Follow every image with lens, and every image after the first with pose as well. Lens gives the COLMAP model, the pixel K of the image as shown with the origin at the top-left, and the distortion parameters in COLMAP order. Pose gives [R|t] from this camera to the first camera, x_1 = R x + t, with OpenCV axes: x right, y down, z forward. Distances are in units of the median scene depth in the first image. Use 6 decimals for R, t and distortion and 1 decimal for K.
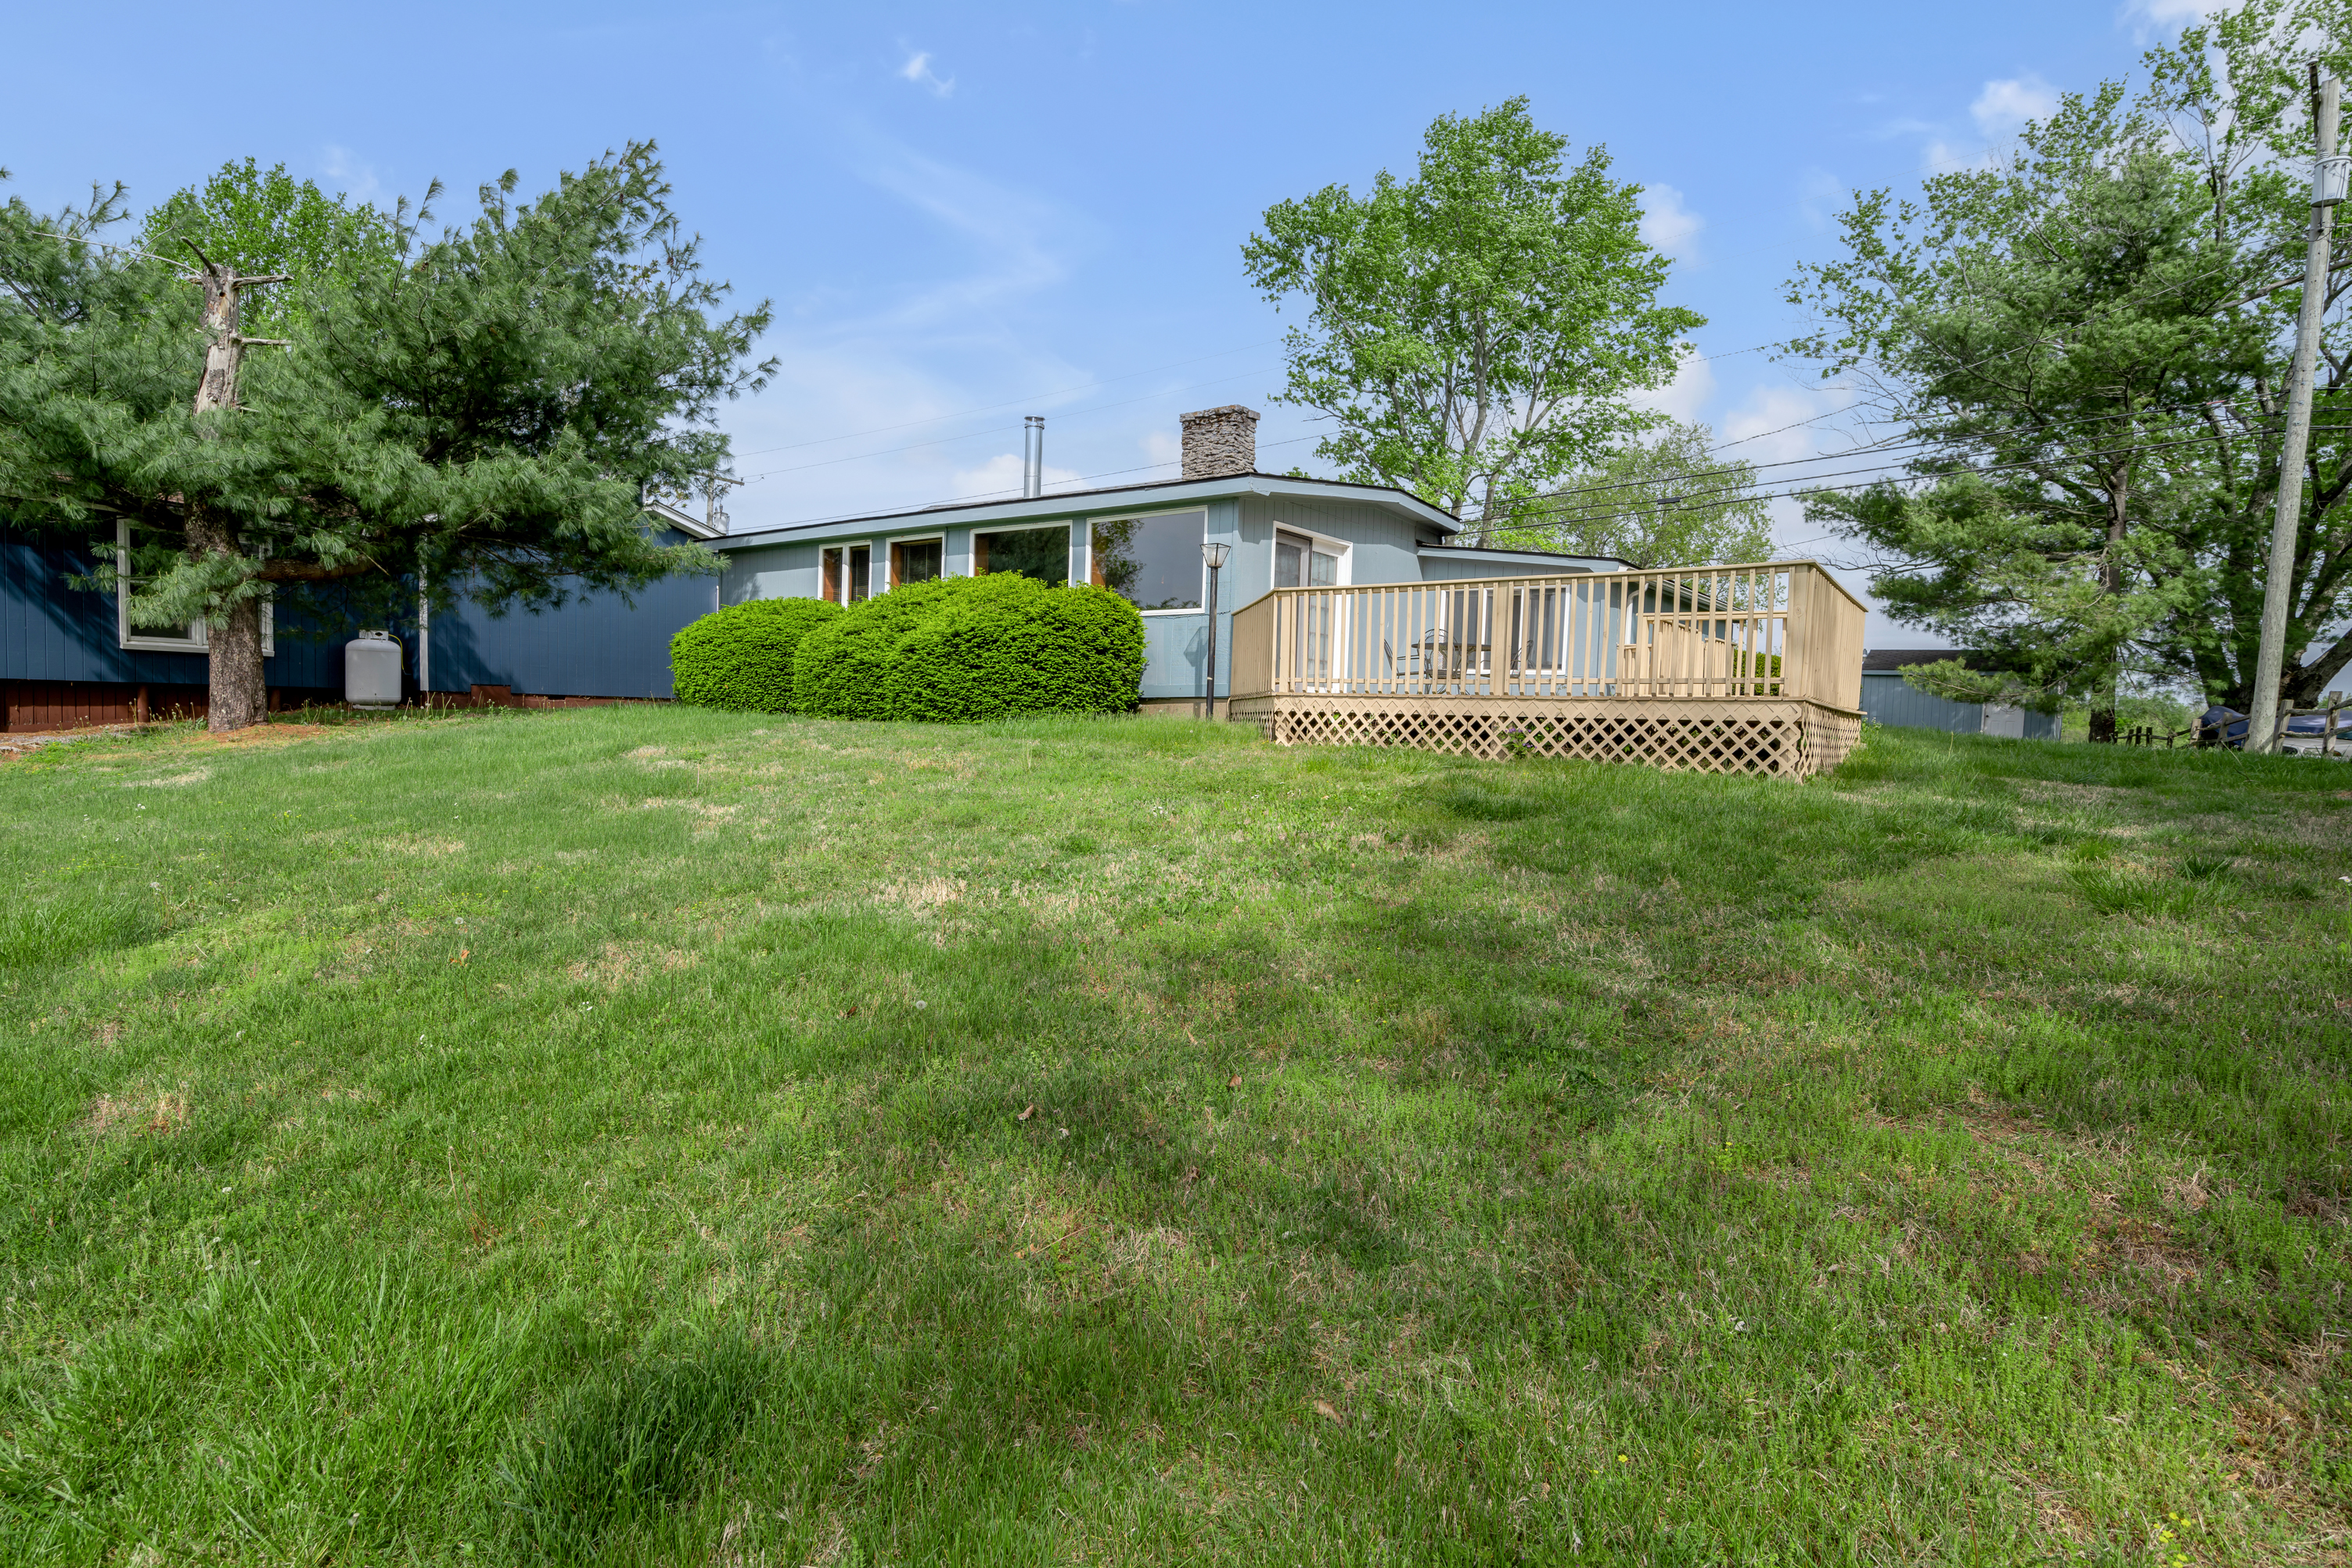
lens RADIAL K [[1146.8, 0, 1176.6], [0, 1146.8, 782.0], [0, 0, 1]] dist [-0.013920, 0.003744]
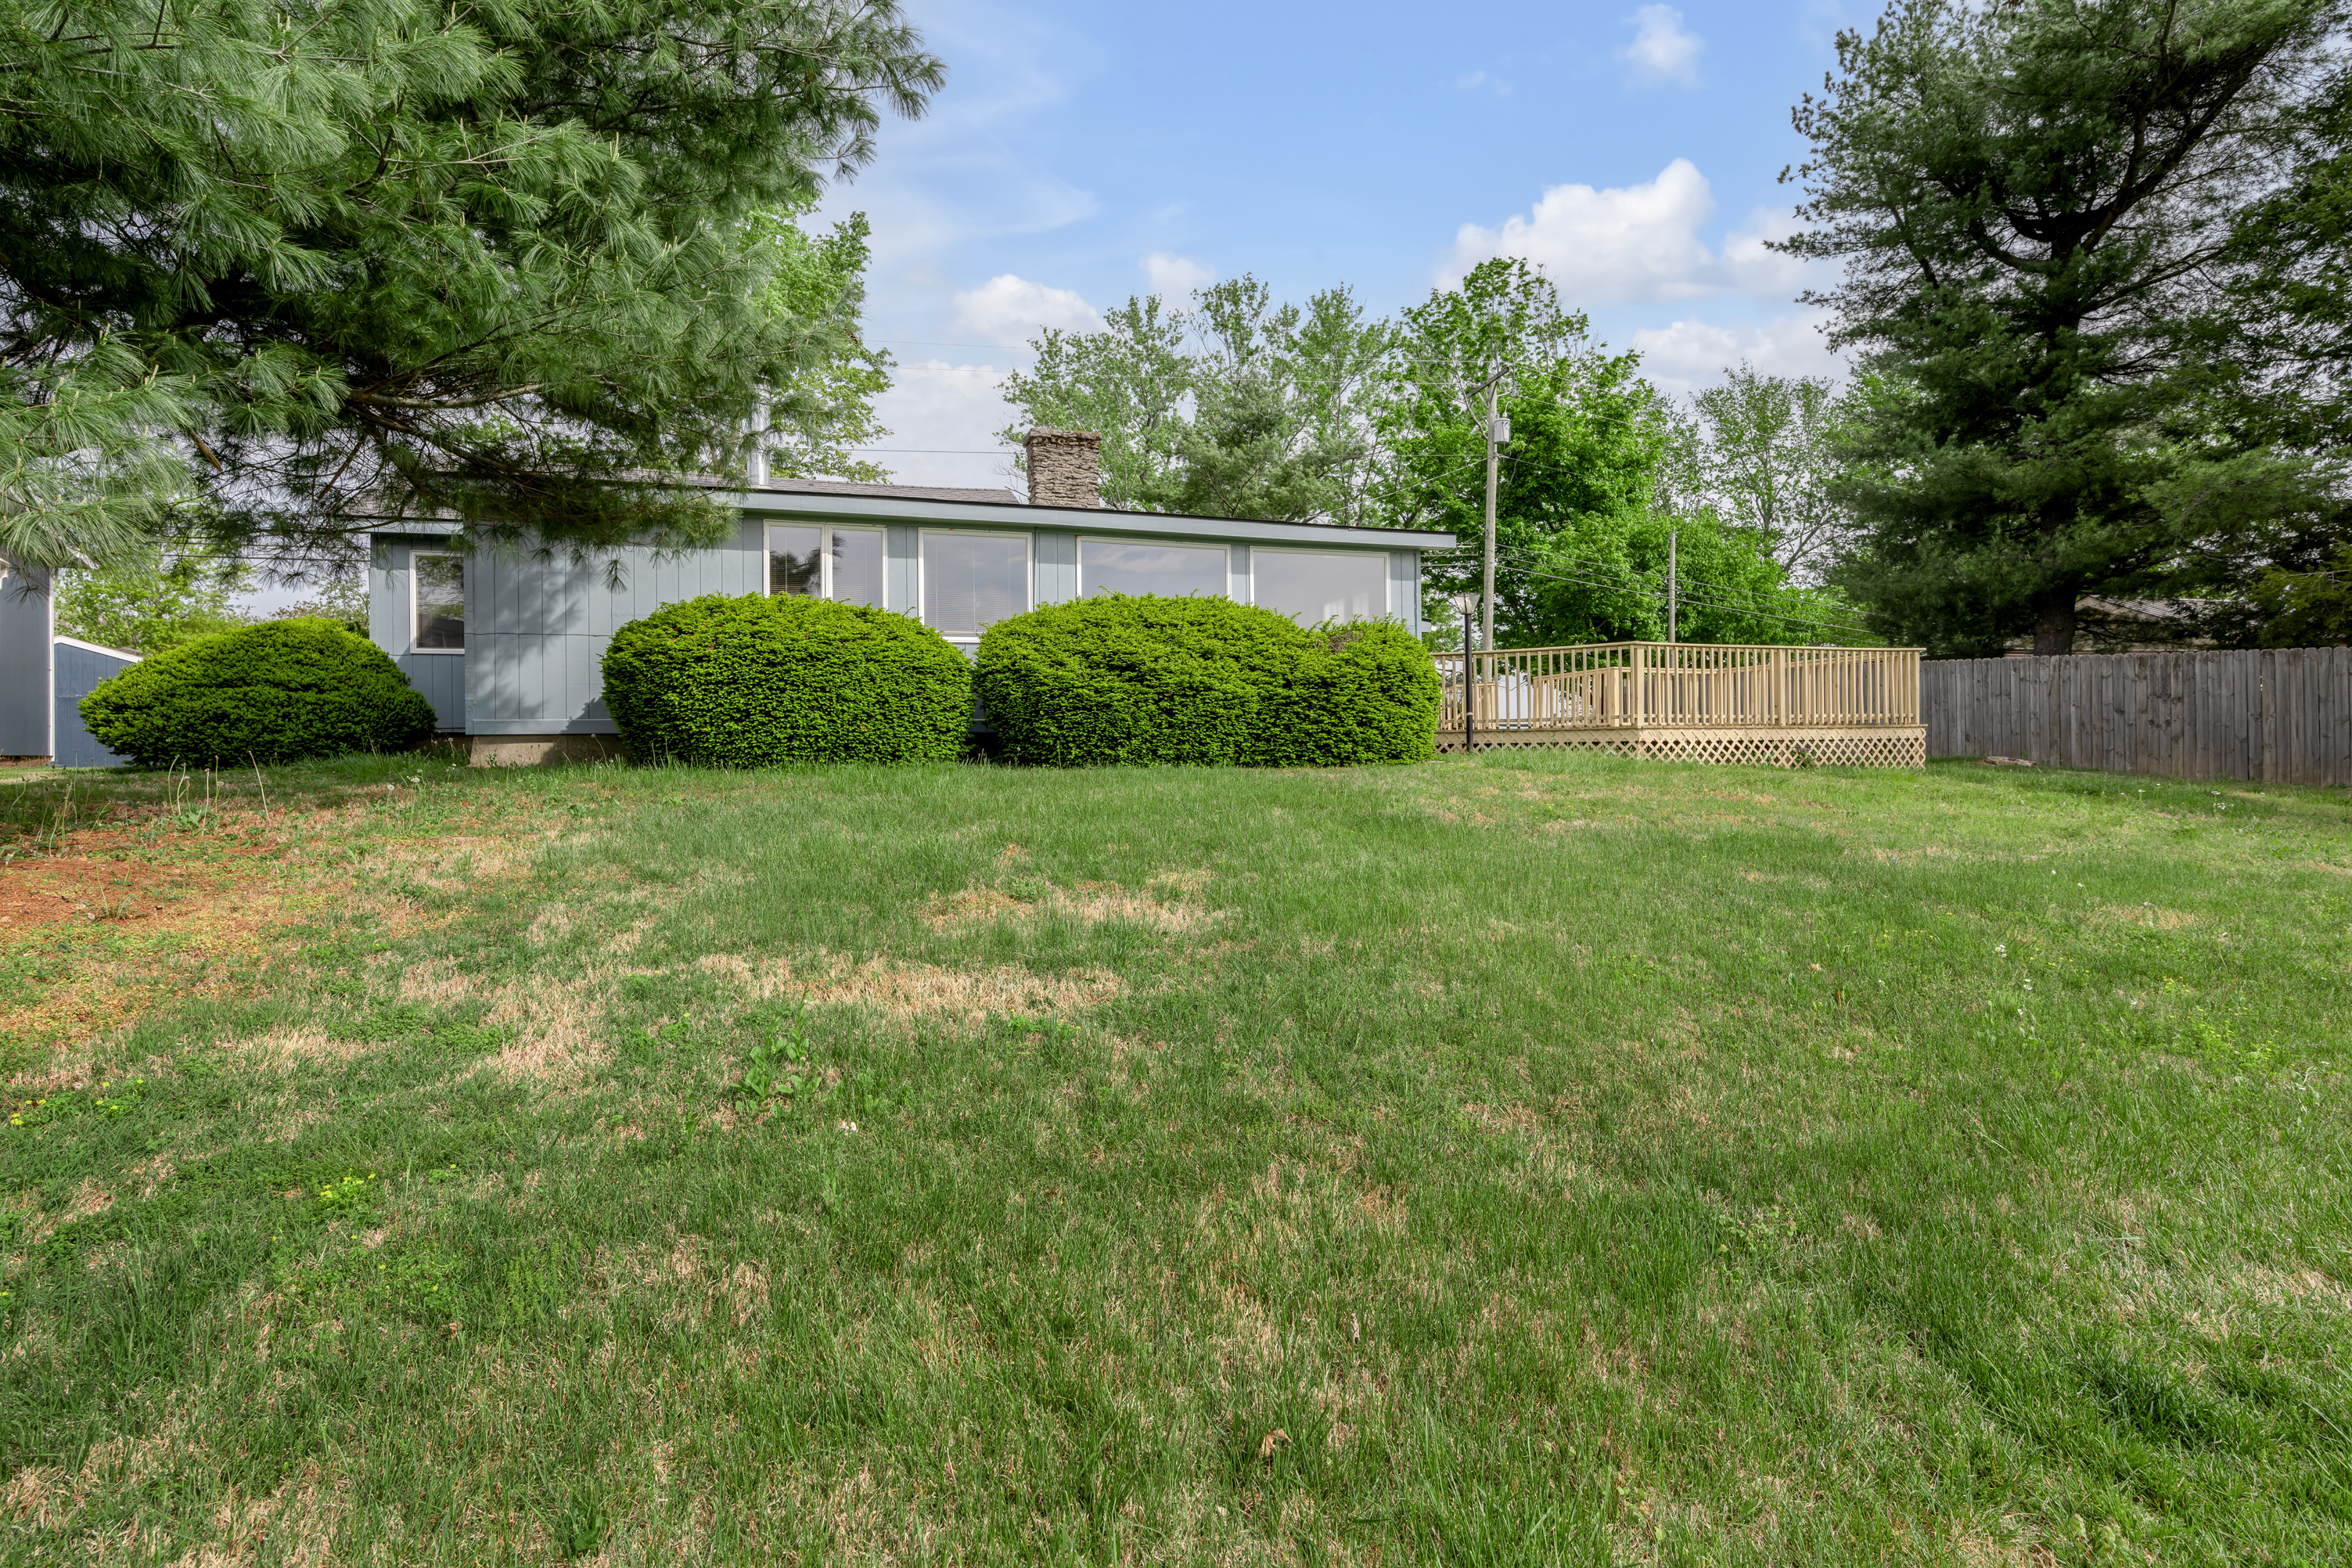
lens RADIAL K [[1072.8, 0, 1191.1], [0, 1072.8, 744.1], [0, 0, 1]] dist [0.003129, 0.000239]
pose [[0.608765, -0.028405, 0.792842, -0.235021], [0.069861, 0.997396, -0.017907, -0.015167], [-0.790269, 0.066290, 0.609164, 0.144995]]
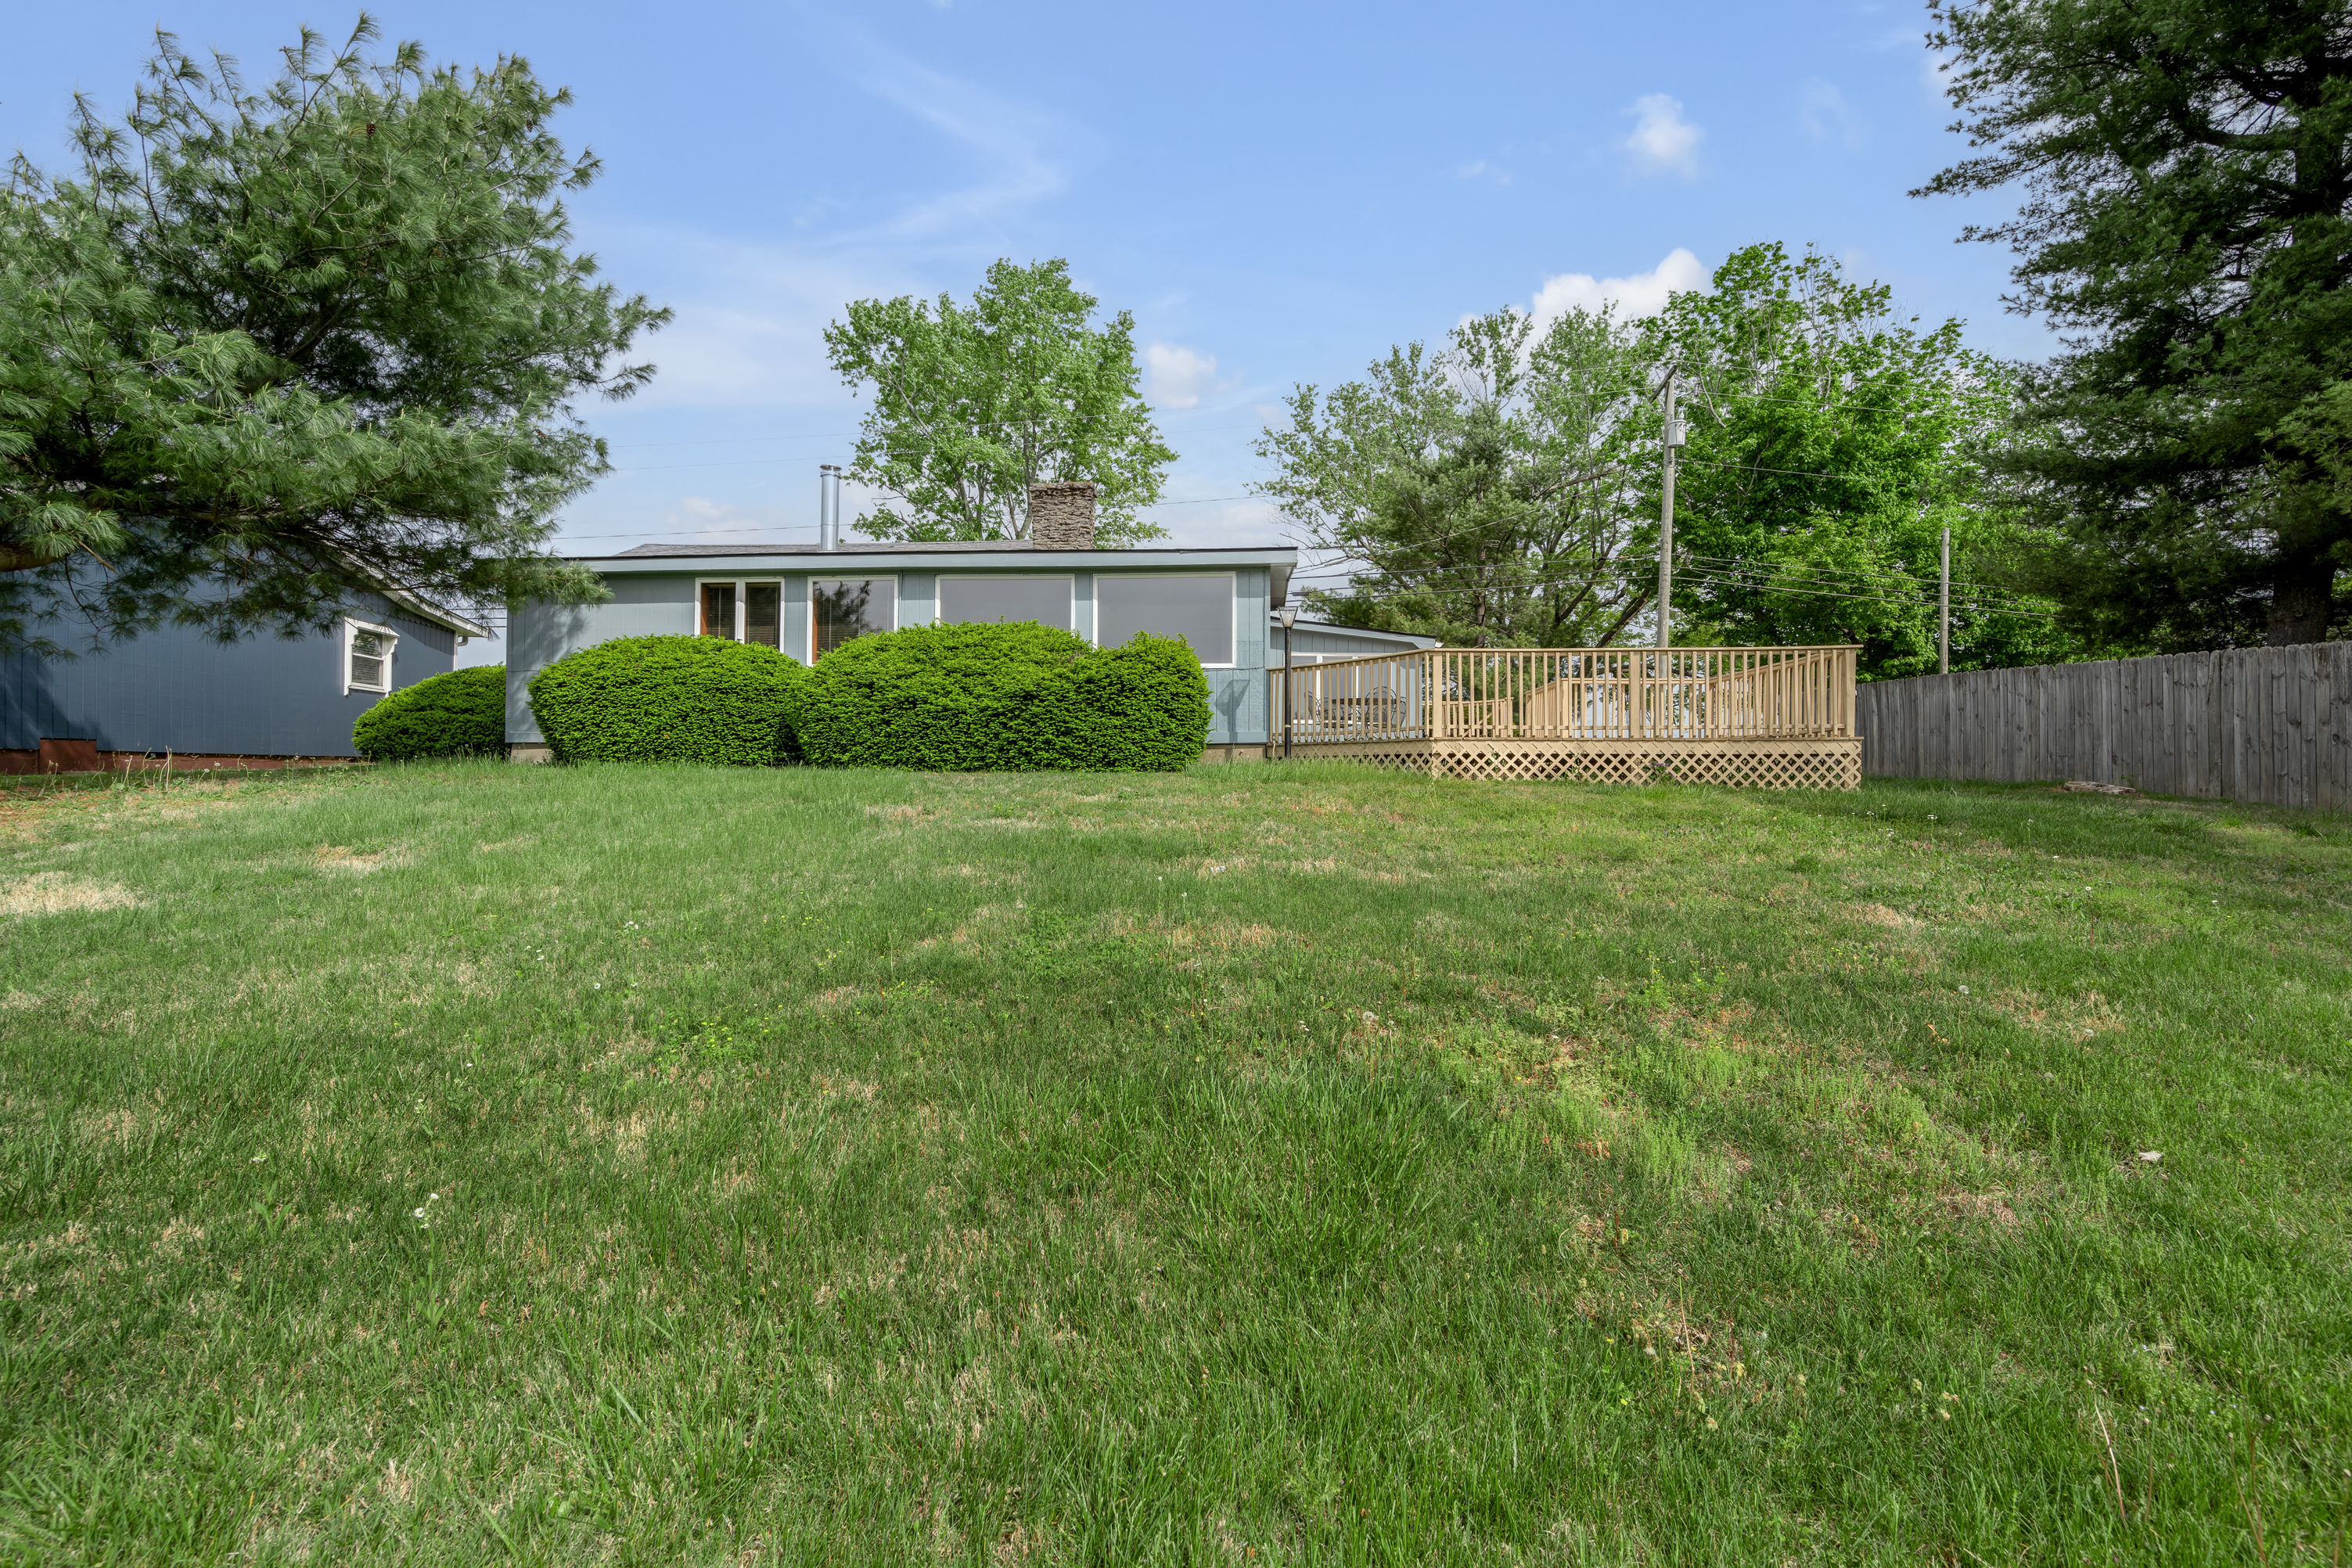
lens RADIAL K [[961.7, 0, 1179.2], [0, 961.7, 785.4], [0, 0, 1]] dist [-0.002105, 0.000092]
pose [[0.859862, -0.030904, 0.509590, -0.134810], [0.047855, 0.998650, -0.020185, -0.004673], [-0.508278, 0.041743, 0.860181, 0.062210]]
